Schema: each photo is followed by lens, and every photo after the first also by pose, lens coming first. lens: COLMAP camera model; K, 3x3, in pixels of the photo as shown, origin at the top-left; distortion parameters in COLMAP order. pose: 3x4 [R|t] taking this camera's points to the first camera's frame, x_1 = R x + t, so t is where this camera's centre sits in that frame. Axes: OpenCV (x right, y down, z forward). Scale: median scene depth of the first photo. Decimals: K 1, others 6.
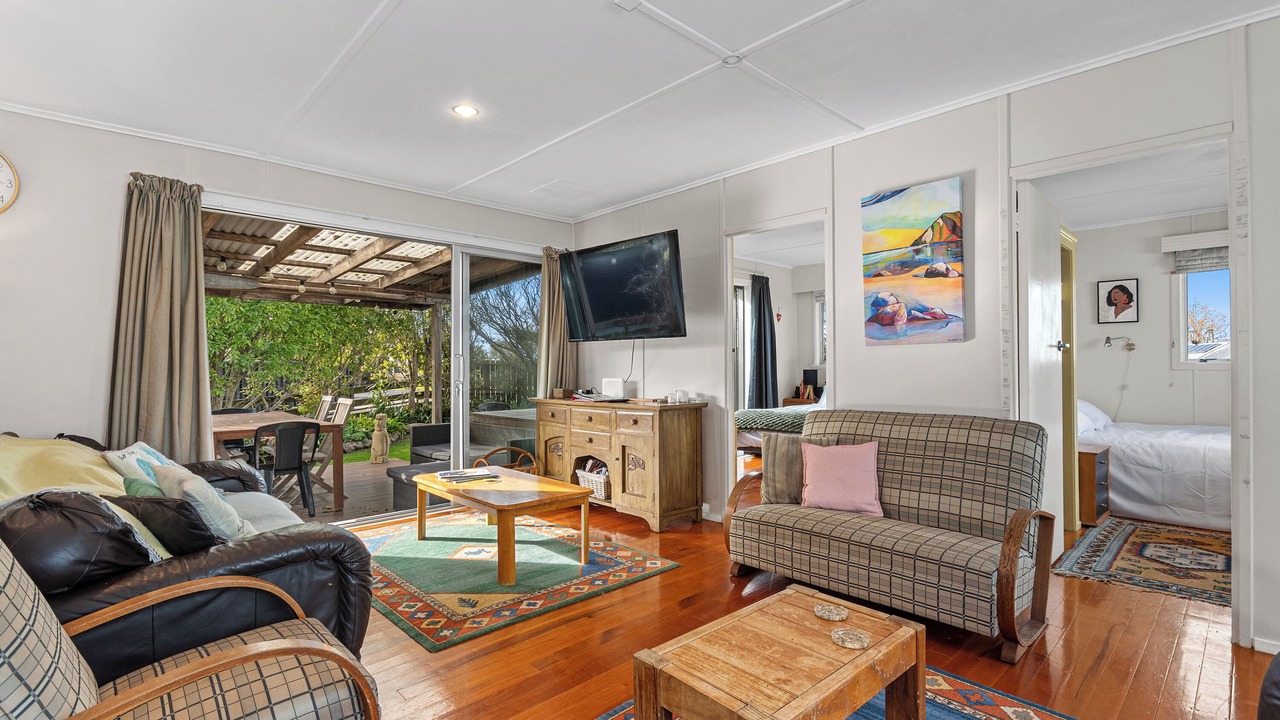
lens RADIAL K [[618.2, 0, 641.1], [0, 618.2, 363.0], [0, 0, 1]] dist [-0.002254, -0.003672]
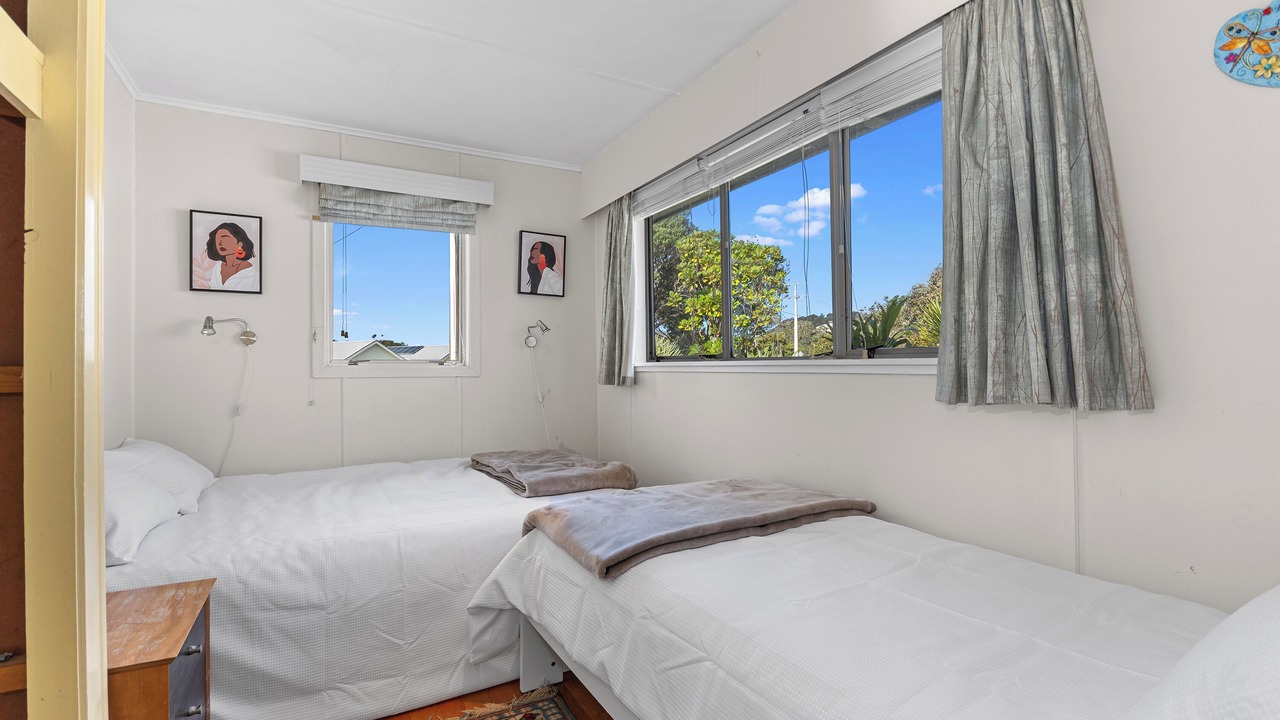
lens RADIAL K [[618.2, 0, 649.2], [0, 618.2, 363.8], [0, 0, 1]] dist [-0.002254, -0.003672]
pose [[0.295456, 0.010701, 0.955296, 0.374662], [-0.006130, 0.999938, -0.009305, 0.000846], [-0.955337, -0.003107, 0.295503, 0.496834]]
